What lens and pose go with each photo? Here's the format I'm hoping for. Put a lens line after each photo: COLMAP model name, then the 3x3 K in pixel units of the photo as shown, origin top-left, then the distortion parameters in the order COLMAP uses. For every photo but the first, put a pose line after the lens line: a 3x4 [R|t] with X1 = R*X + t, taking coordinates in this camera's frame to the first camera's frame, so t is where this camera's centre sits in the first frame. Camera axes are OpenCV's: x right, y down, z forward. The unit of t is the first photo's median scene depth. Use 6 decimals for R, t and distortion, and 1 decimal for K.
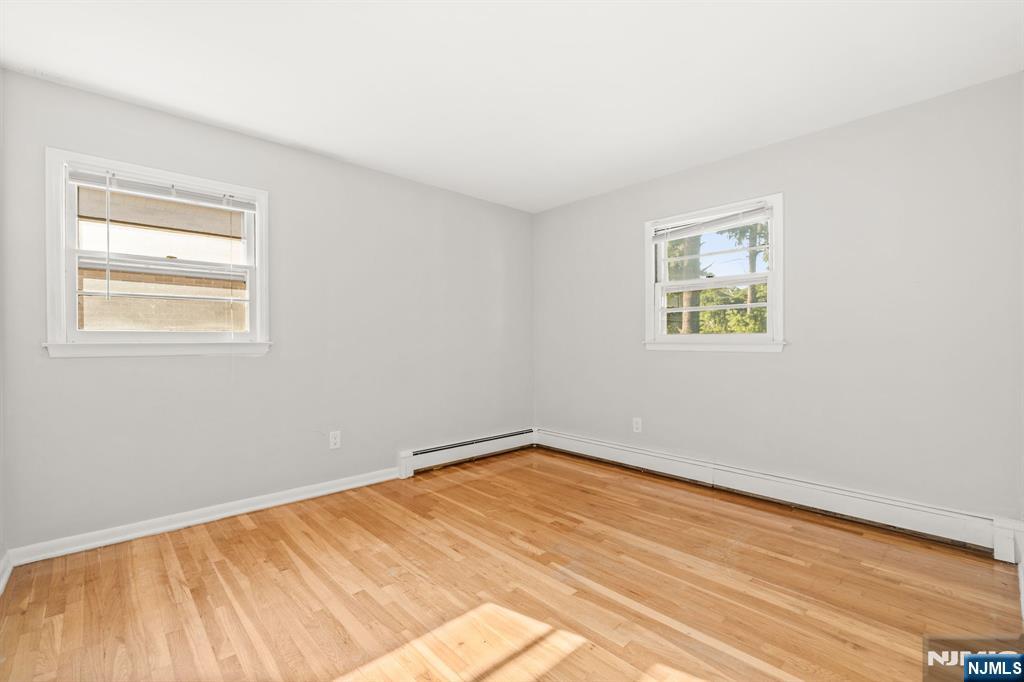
lens RADIAL K [[443.0, 0, 511.9], [0, 443.0, 341.4], [0, 0, 1]] dist [-0.008923, 0.000643]
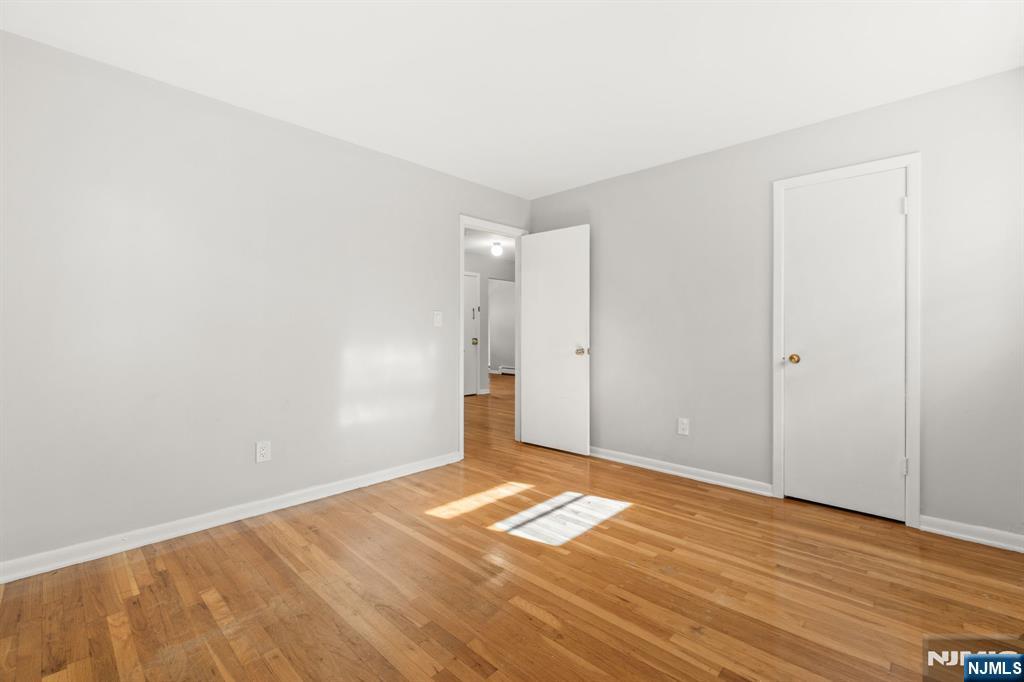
lens RADIAL K [[443.0, 0, 512.0], [0, 443.0, 339.5], [0, 0, 1]] dist [-0.008923, 0.000643]
pose [[-0.998526, 0.002302, -0.054226, 0.130344], [0.001944, 0.999976, 0.006660, 0.010525], [0.054240, 0.006545, -0.998506, 2.086183]]
